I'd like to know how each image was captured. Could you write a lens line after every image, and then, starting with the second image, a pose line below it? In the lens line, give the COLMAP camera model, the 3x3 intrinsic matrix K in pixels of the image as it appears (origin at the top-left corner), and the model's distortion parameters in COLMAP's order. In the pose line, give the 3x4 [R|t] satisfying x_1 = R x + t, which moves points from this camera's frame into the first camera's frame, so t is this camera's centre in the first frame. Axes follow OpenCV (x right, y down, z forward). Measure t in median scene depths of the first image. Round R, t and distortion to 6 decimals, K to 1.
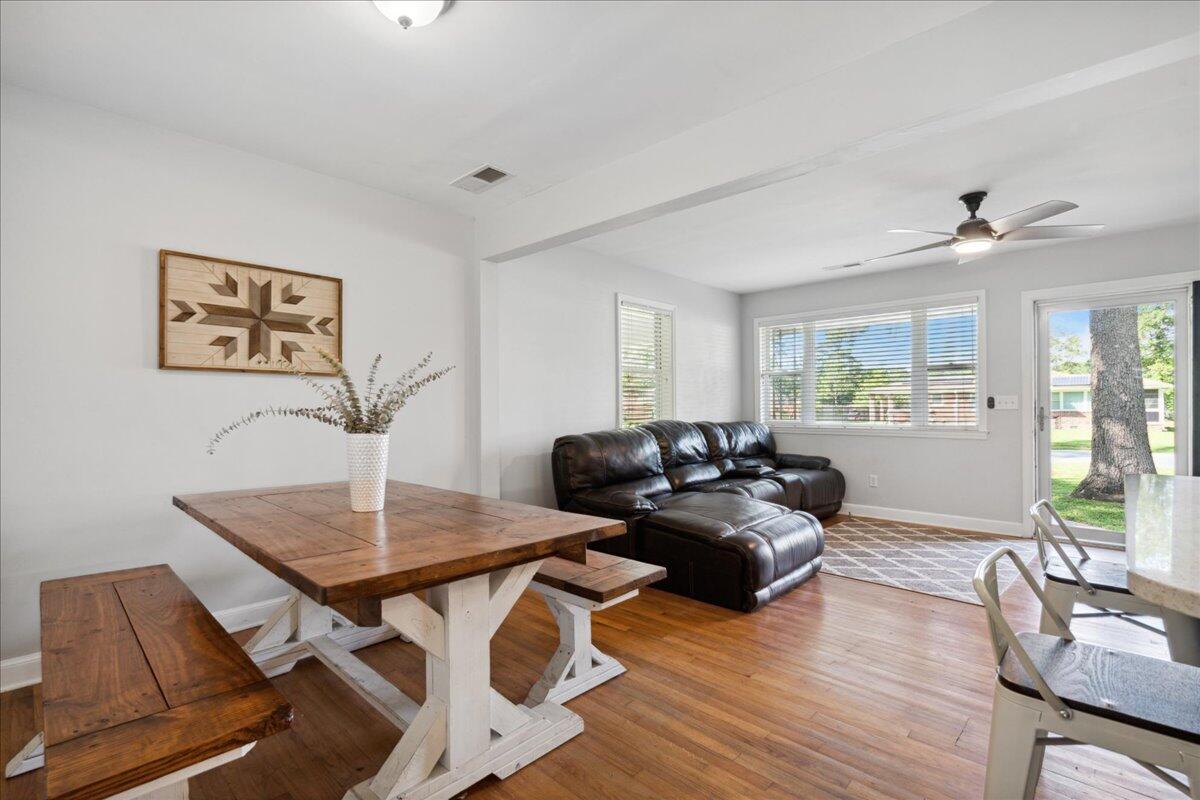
lens RADIAL K [[547.5, 0, 596.8], [0, 547.5, 414.9], [0, 0, 1]] dist [-0.002133, -0.000186]
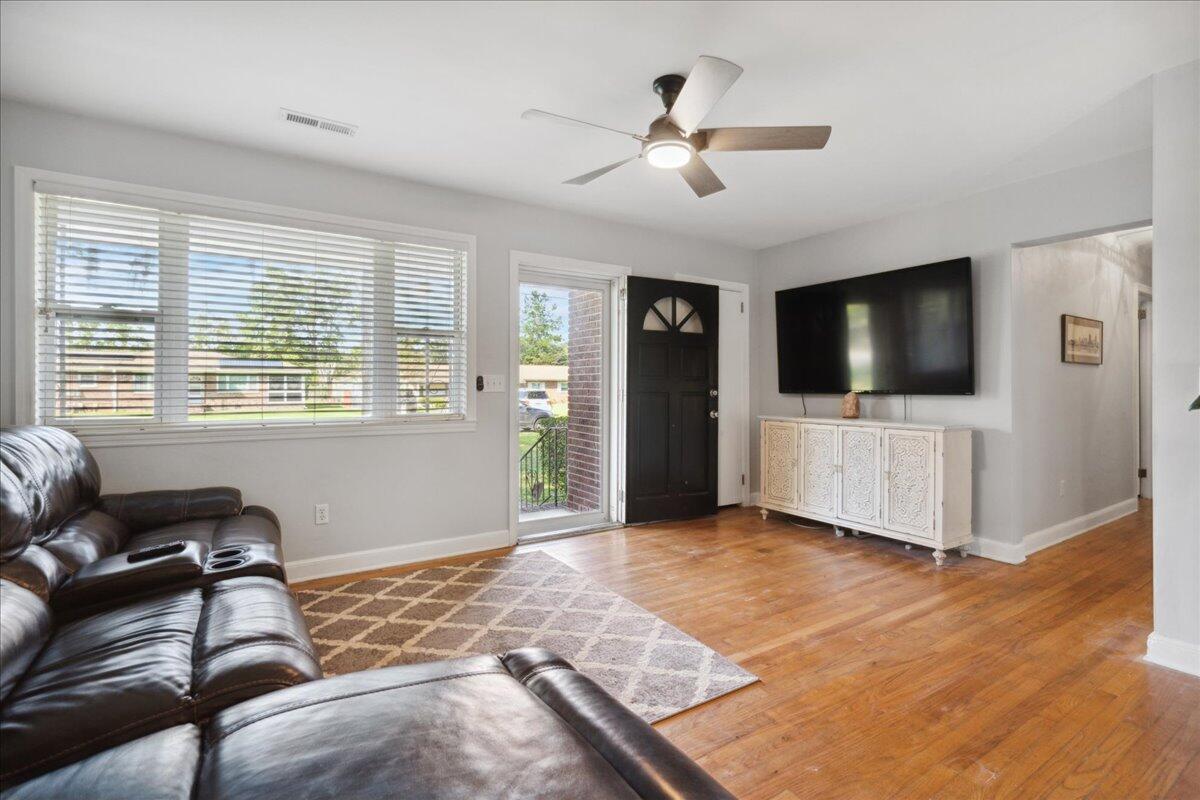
lens RADIAL K [[548.5, 0, 594.1], [0, 548.5, 390.9], [0, 0, 1]] dist [-0.017518, -0.000161]
pose [[0.223518, 0.001248, 0.974699, 0.001290], [0.011092, 0.999931, -0.003824, -0.009947], [-0.974637, 0.011666, 0.223489, 0.949758]]
